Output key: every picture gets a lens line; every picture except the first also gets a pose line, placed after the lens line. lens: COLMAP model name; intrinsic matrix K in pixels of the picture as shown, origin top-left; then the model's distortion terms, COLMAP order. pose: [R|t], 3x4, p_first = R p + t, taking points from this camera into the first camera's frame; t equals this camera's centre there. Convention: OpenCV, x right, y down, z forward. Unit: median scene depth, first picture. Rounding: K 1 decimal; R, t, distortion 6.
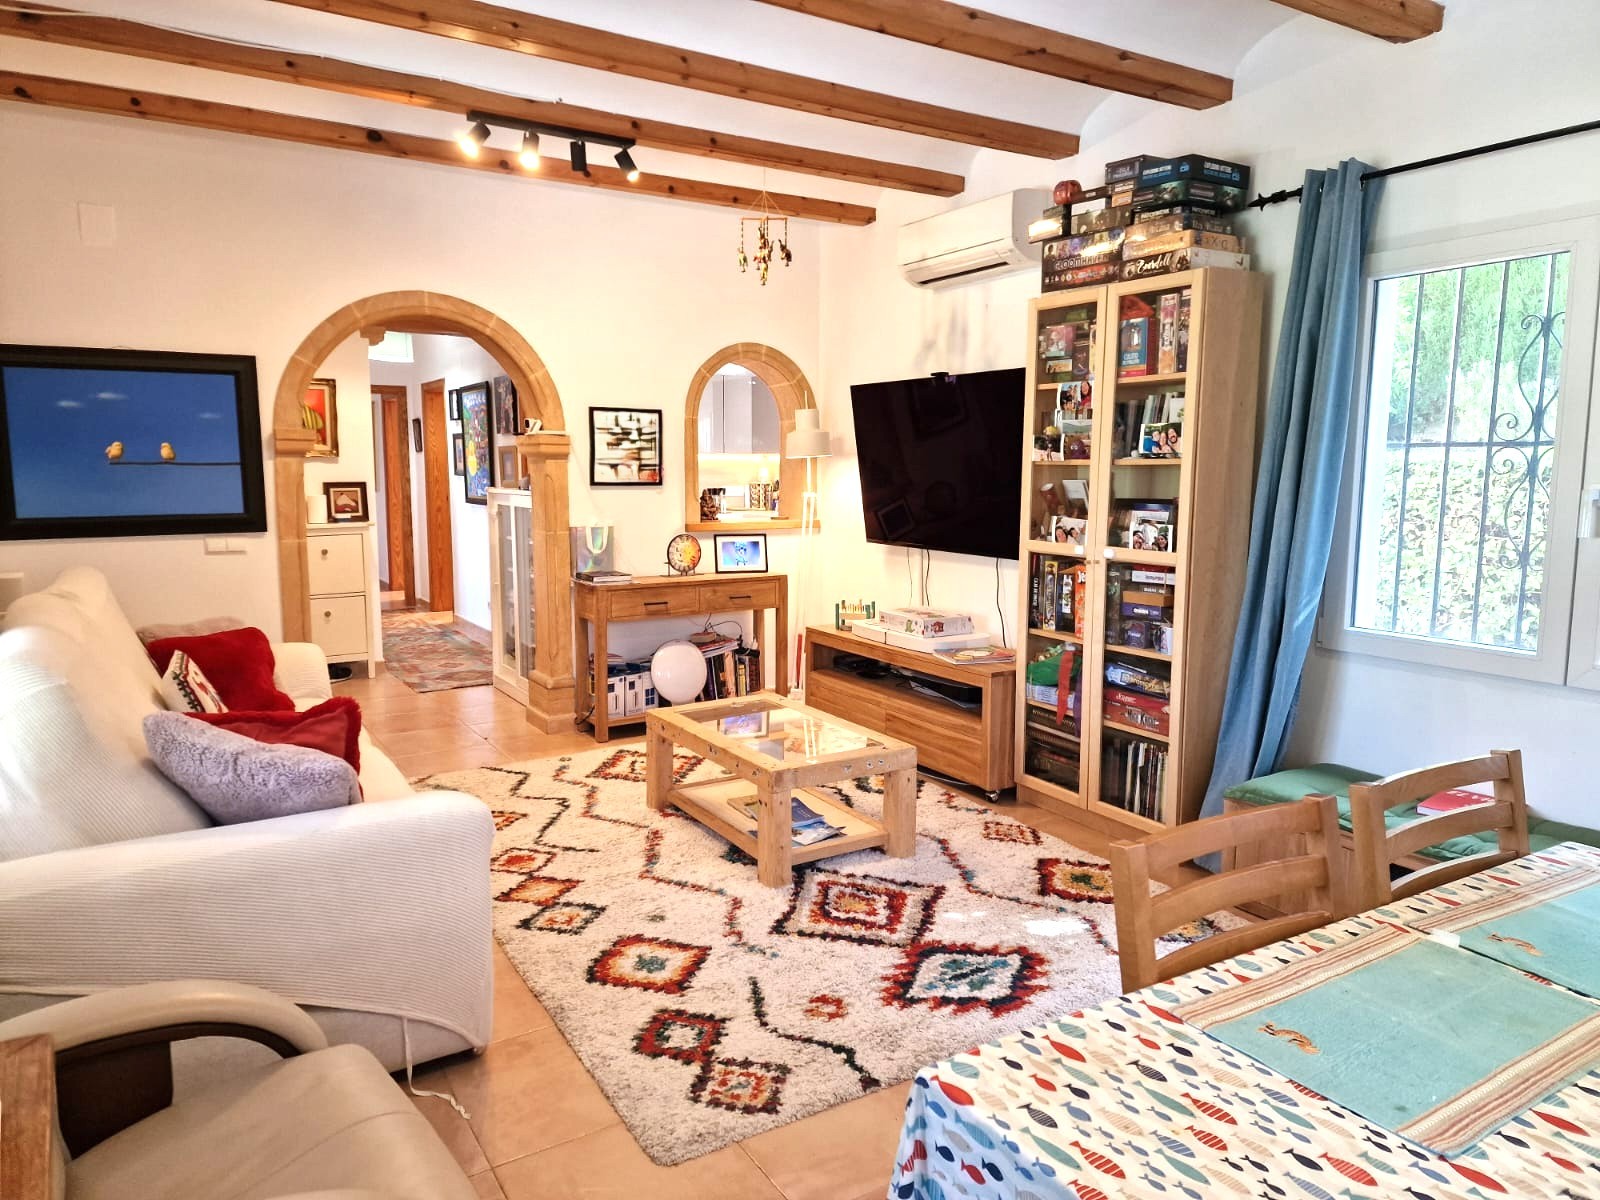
lens RADIAL K [[1074.6, 0, 800.4], [0, 1074.6, 592.2], [0, 0, 1]] dist [0.063483, -0.016933]
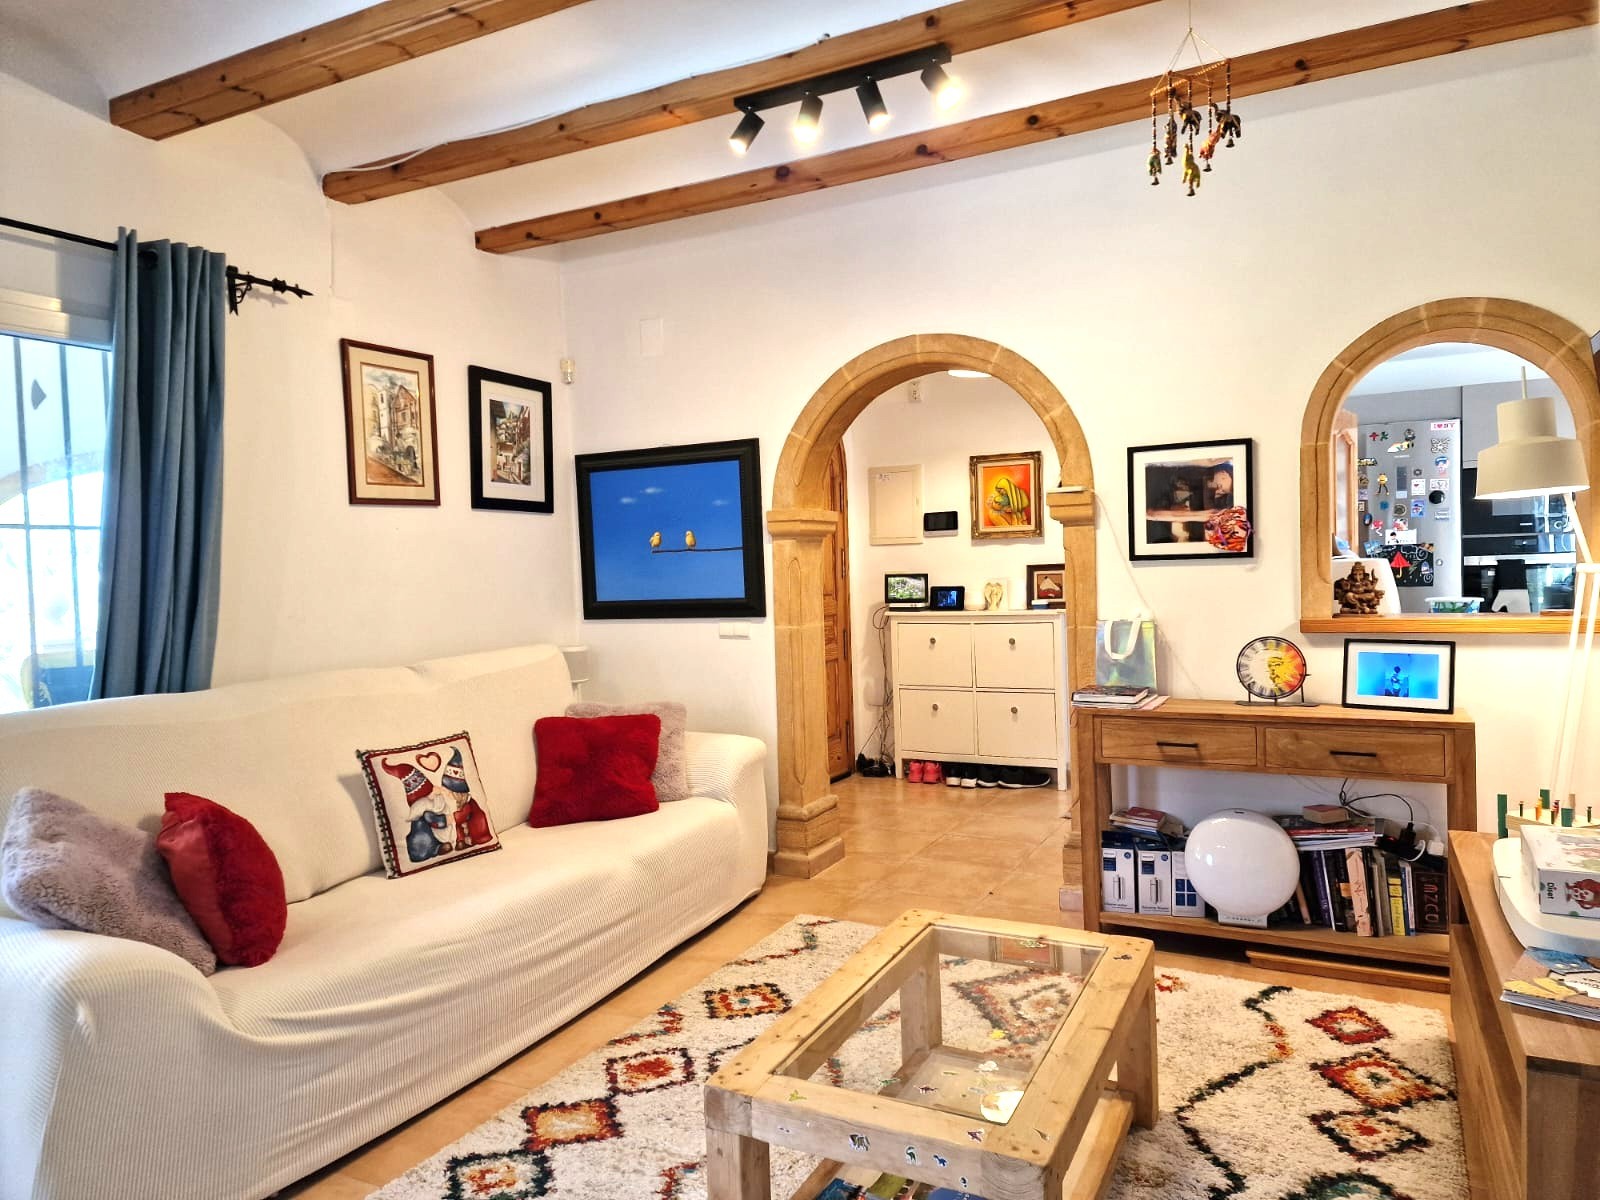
lens RADIAL K [[1074.6, 0, 785.7], [0, 1074.6, 595.2], [0, 0, 1]] dist [0.063483, -0.016933]
pose [[0.508185, 0.005250, -0.861232, 0.277988], [-0.071503, 0.996786, -0.036115, -0.035237], [0.858274, 0.079934, 0.506928, 0.446089]]
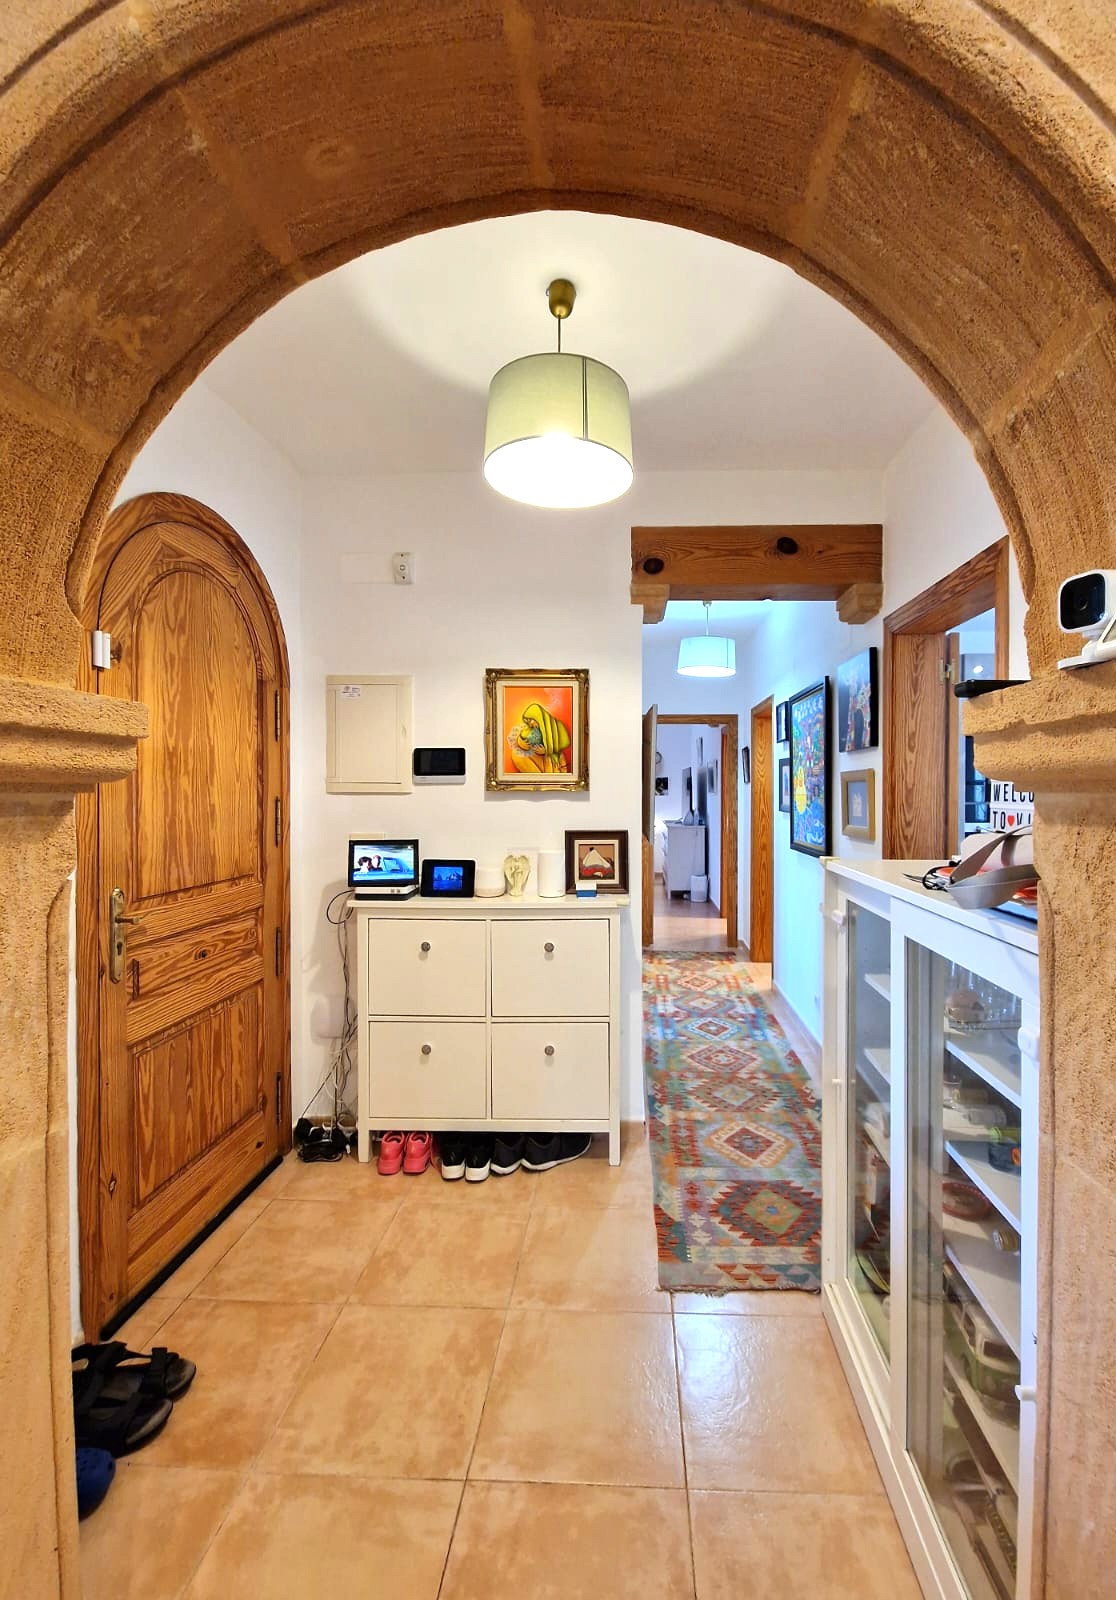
lens RADIAL K [[657.2, 0, 602.2], [0, 657.2, 793.6], [0, 0, 1]] dist [0.002388, 0.000122]
pose [[0.828079, 0.001868, -0.560608, -0.245133], [-0.065676, 0.993432, -0.093701, -0.105079], [0.556751, 0.114410, 0.822763, 0.827601]]
